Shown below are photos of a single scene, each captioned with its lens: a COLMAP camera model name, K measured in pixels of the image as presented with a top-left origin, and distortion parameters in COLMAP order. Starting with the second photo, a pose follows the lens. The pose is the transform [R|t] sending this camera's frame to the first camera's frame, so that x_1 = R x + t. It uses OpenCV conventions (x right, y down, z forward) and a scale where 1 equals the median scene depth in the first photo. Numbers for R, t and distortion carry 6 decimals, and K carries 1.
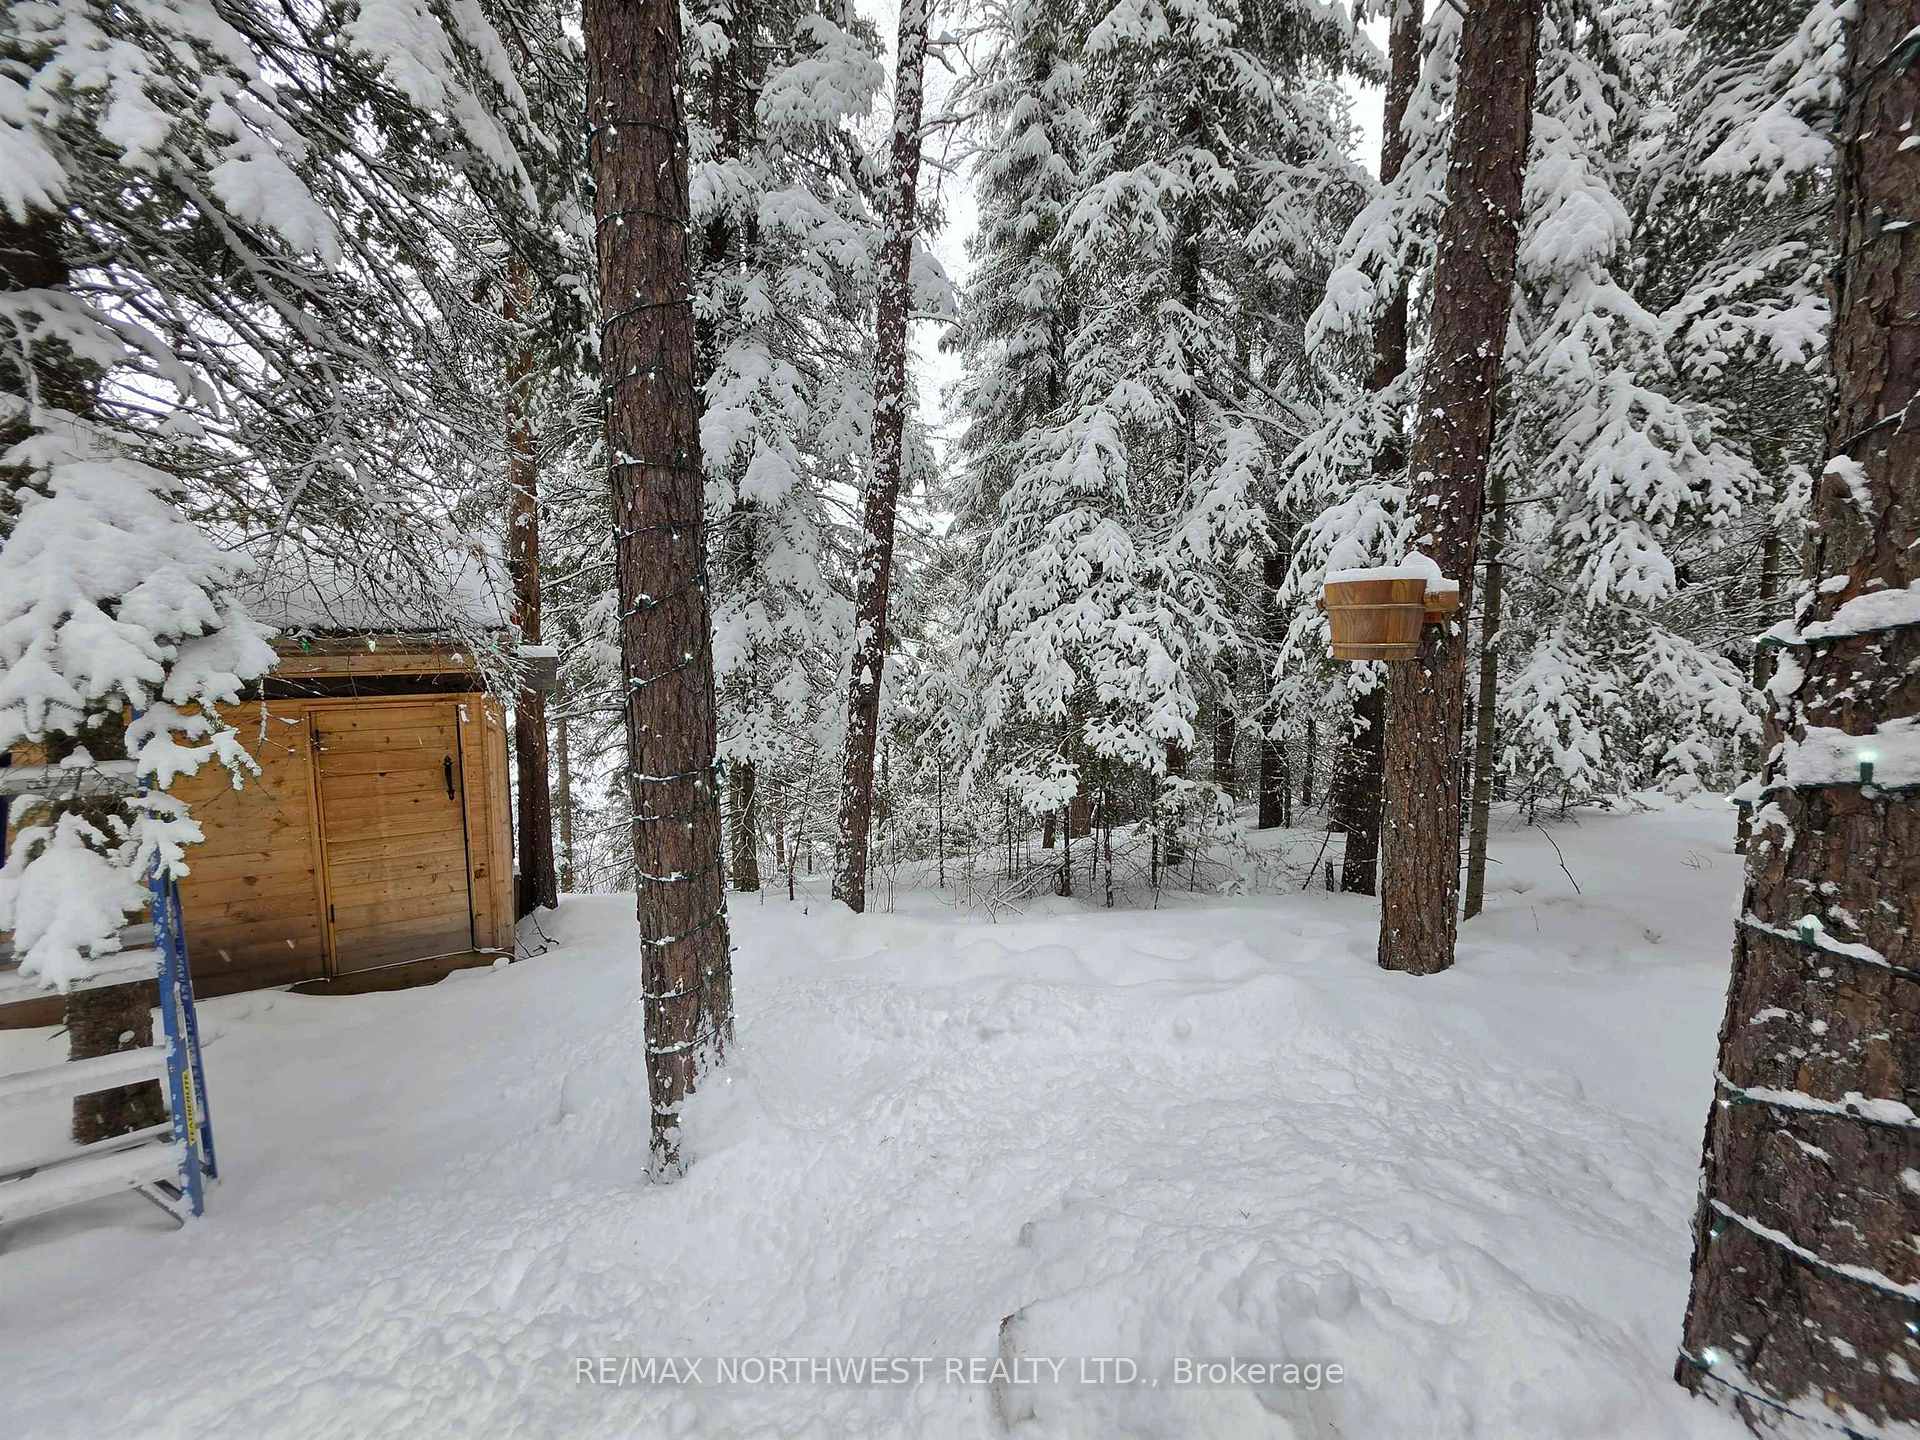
lens RADIAL K [[770.7, 0, 966.6], [0, 770.7, 715.5], [0, 0, 1]] dist [0.002033, -0.001374]
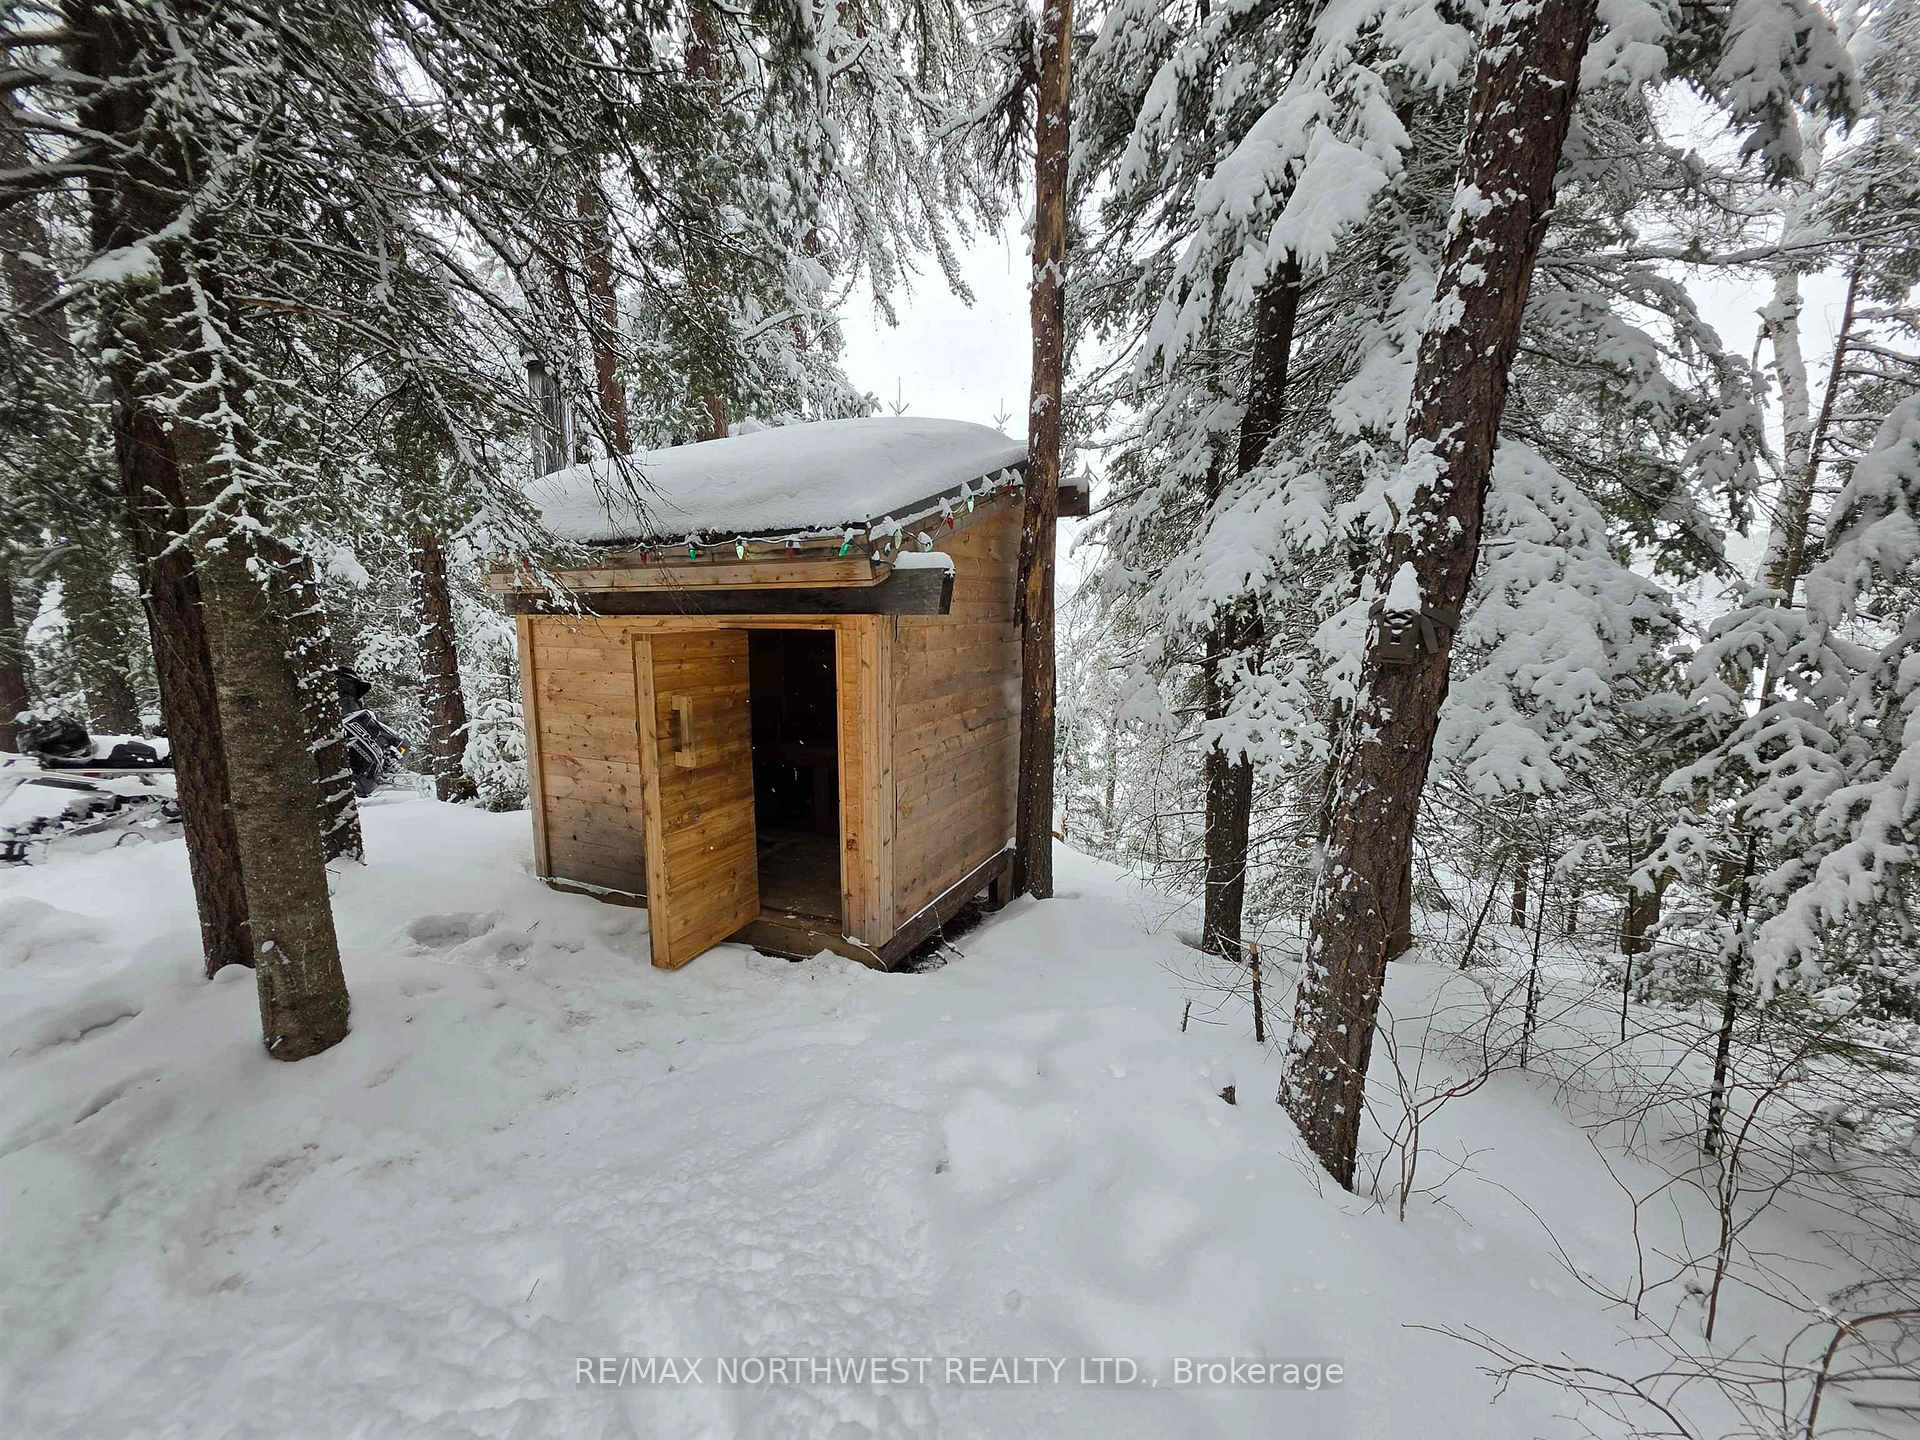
lens RADIAL K [[770.7, 0, 960.7], [0, 770.7, 713.0], [0, 0, 1]] dist [0.002033, -0.001374]
pose [[0.569342, 0.116651, -0.813783, 0.062655], [-0.082277, 0.992997, 0.084778, -0.006328], [0.817973, 0.018687, 0.574953, 0.629443]]
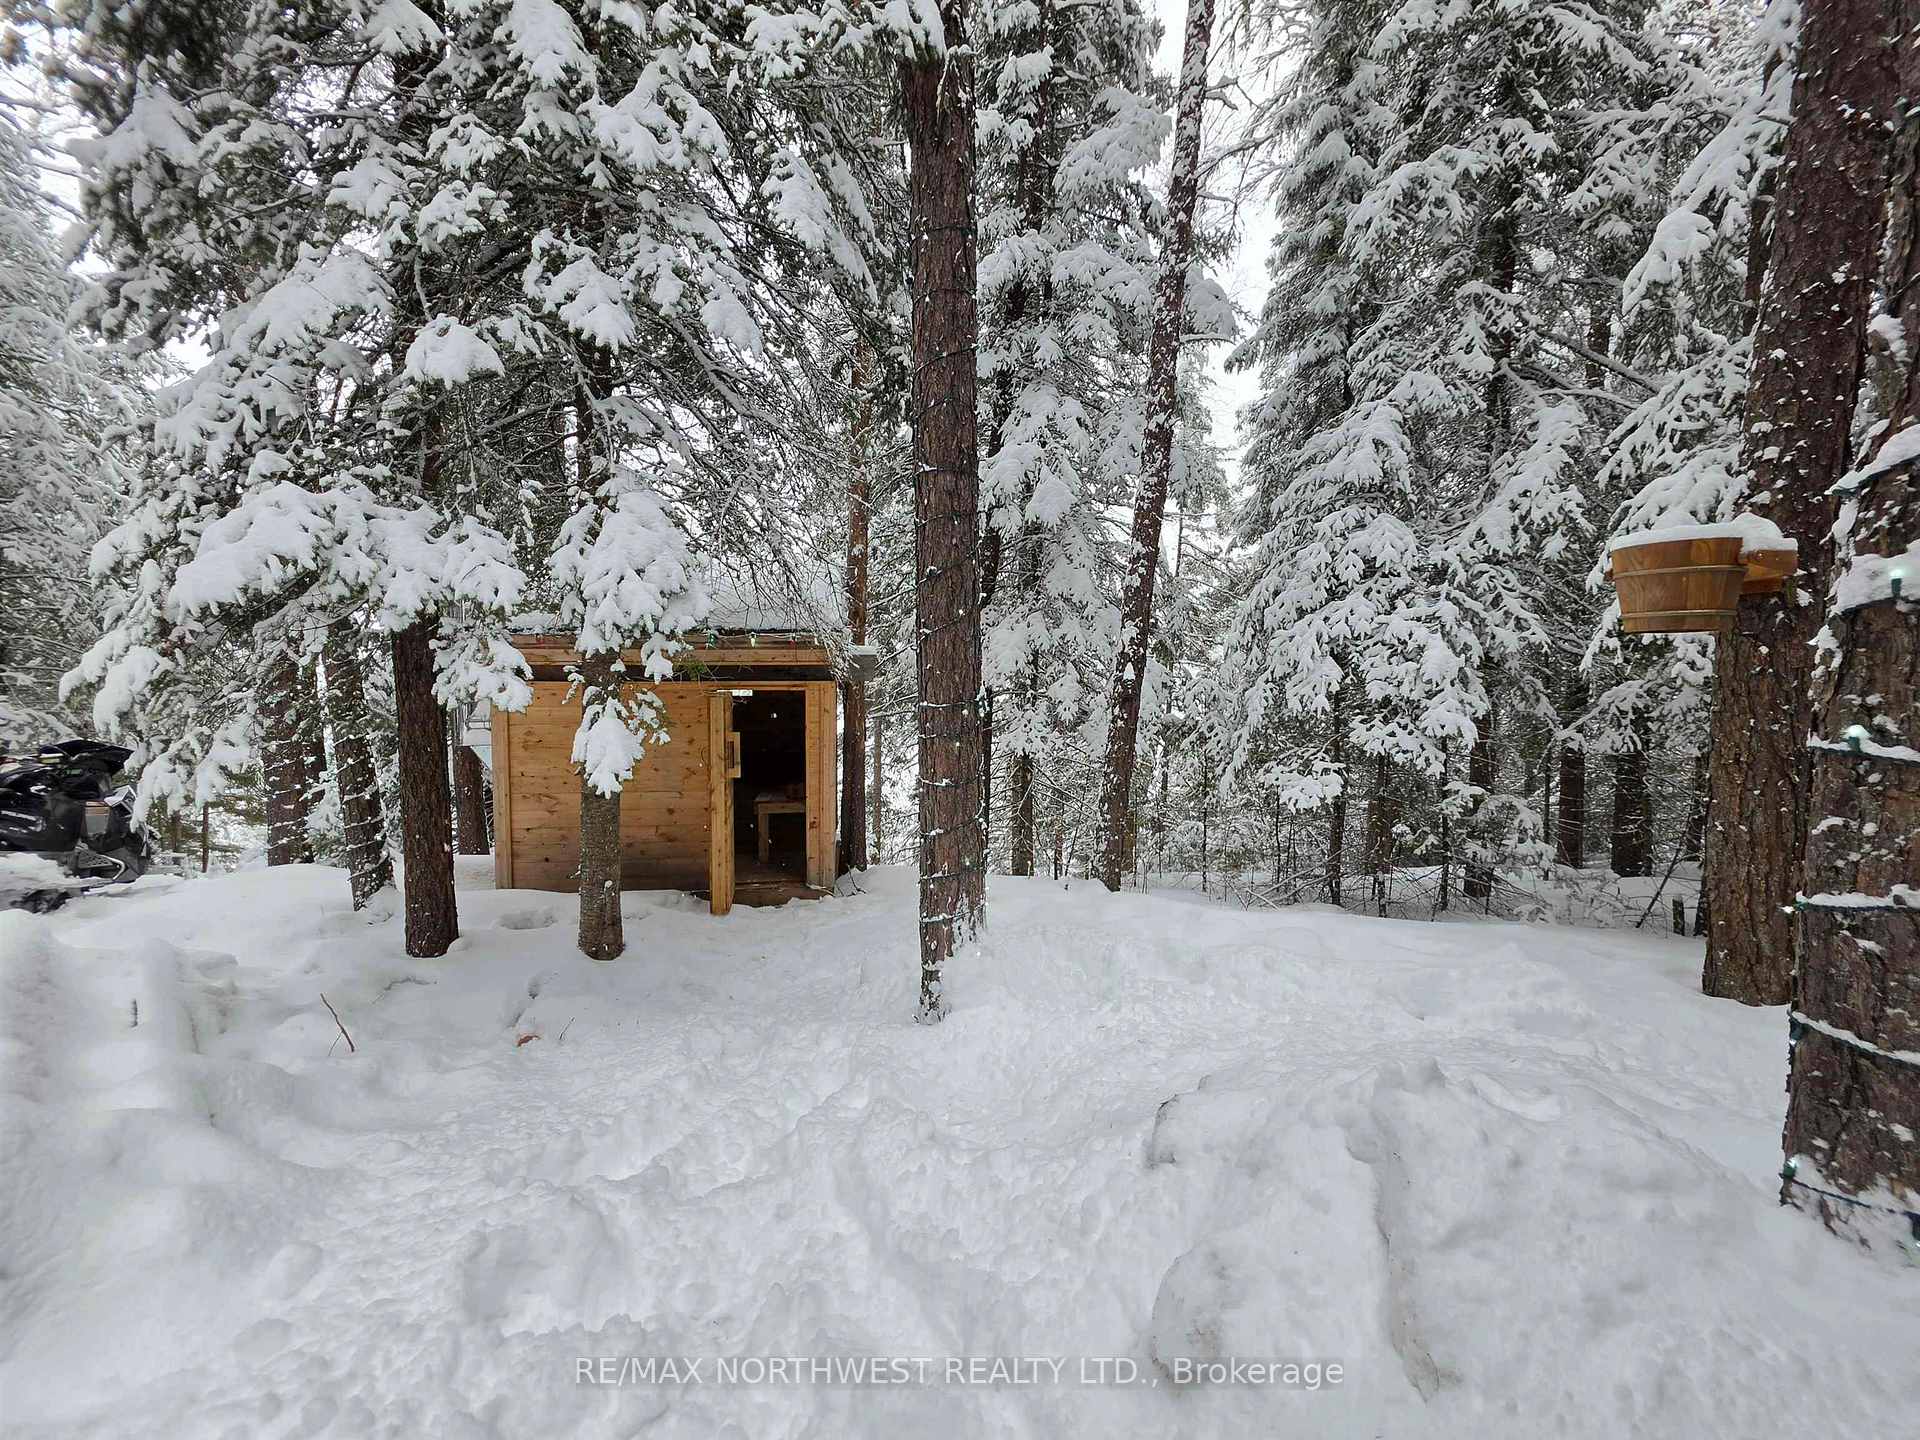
lens RADIAL K [[770.7, 0, 963.8], [0, 770.7, 717.5], [0, 0, 1]] dist [0.002033, -0.001374]
pose [[0.929963, 0.028096, -0.366579, 0.054680], [-0.043823, 0.998438, -0.034649, 0.061411], [0.365033, 0.048287, 0.929742, -0.090161]]
